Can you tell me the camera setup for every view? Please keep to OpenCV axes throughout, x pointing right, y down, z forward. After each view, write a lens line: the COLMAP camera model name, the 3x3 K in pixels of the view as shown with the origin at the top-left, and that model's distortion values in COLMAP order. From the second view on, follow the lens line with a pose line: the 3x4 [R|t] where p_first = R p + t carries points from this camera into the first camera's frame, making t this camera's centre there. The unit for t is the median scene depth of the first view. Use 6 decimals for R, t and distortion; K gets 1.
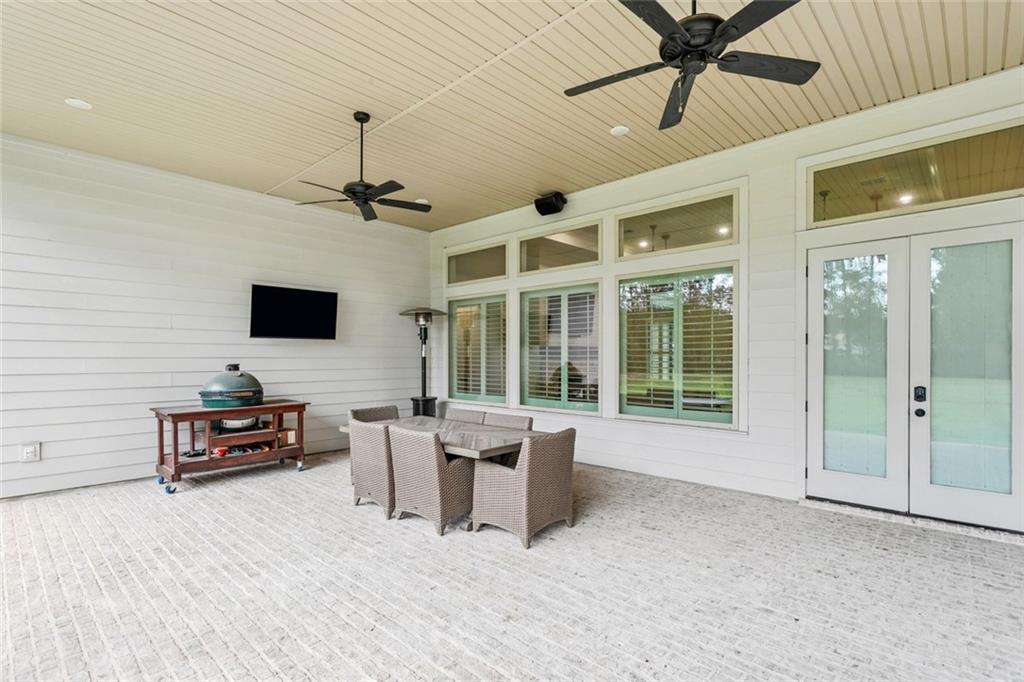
lens RADIAL K [[490.2, 0, 513.4], [0, 490.2, 367.7], [0, 0, 1]] dist [-0.002018, 0.001629]
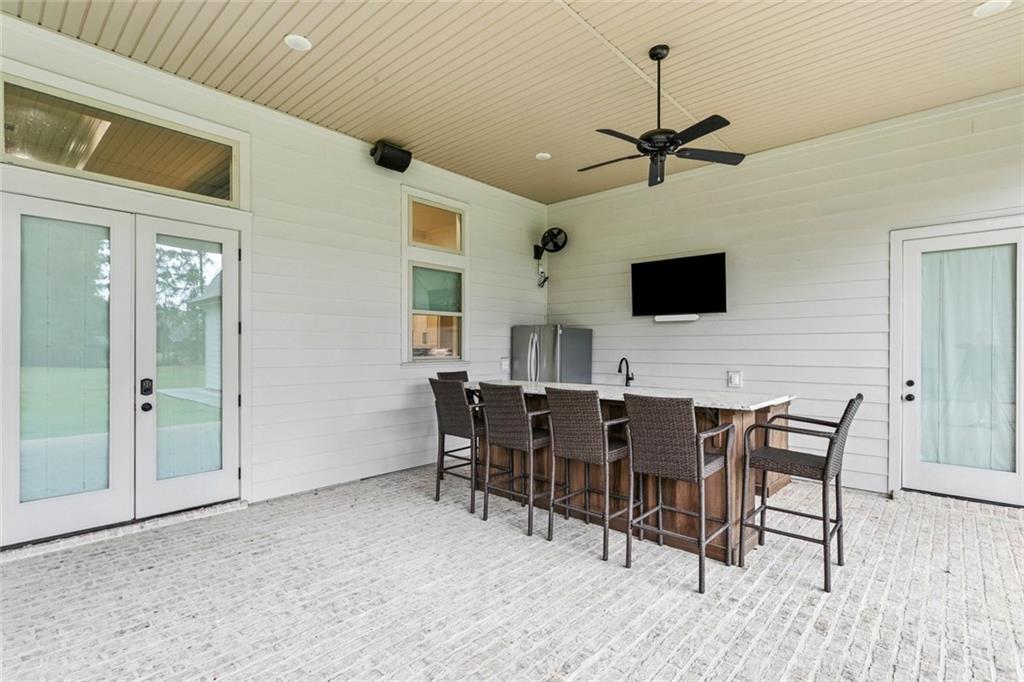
lens RADIAL K [[490.2, 0, 506.0], [0, 490.2, 347.5], [0, 0, 1]] dist [-0.002018, 0.001629]
pose [[-0.012030, -0.000316, 0.999928, -0.102346], [0.019800, 0.999804, 0.000554, -0.007334], [-0.999732, 0.019805, -0.012021, 0.313269]]
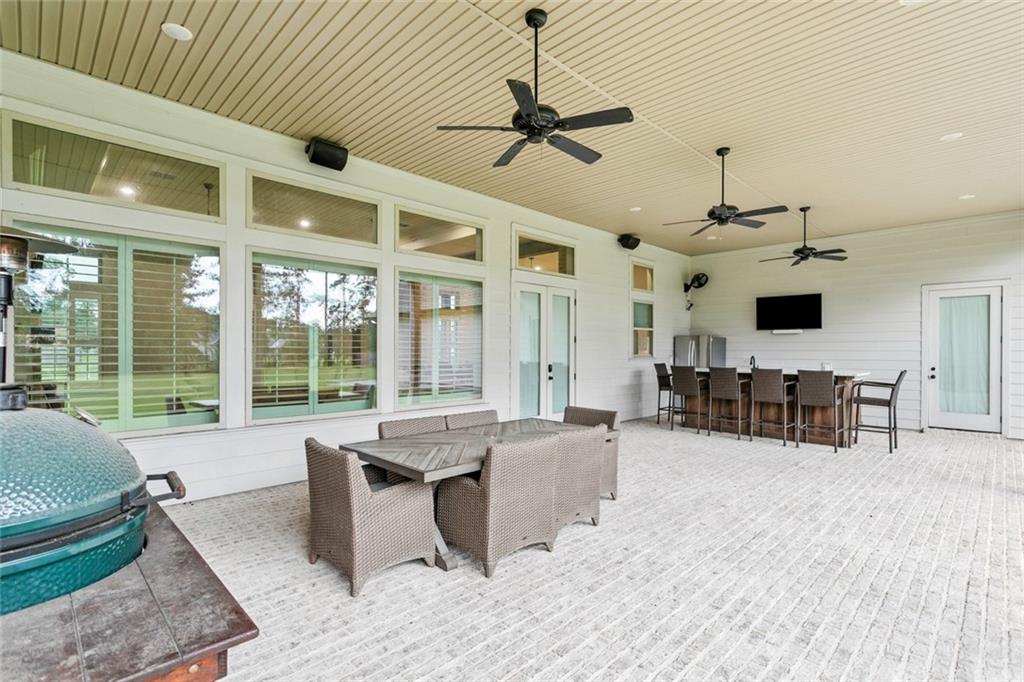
lens RADIAL K [[490.2, 0, 508.3], [0, 490.2, 350.3], [0, 0, 1]] dist [-0.002018, 0.001629]
pose [[0.037267, -0.000901, 0.999305, -1.067057], [0.019893, 0.999802, 0.000160, -0.019970], [-0.999107, 0.019873, 0.037277, 1.044279]]
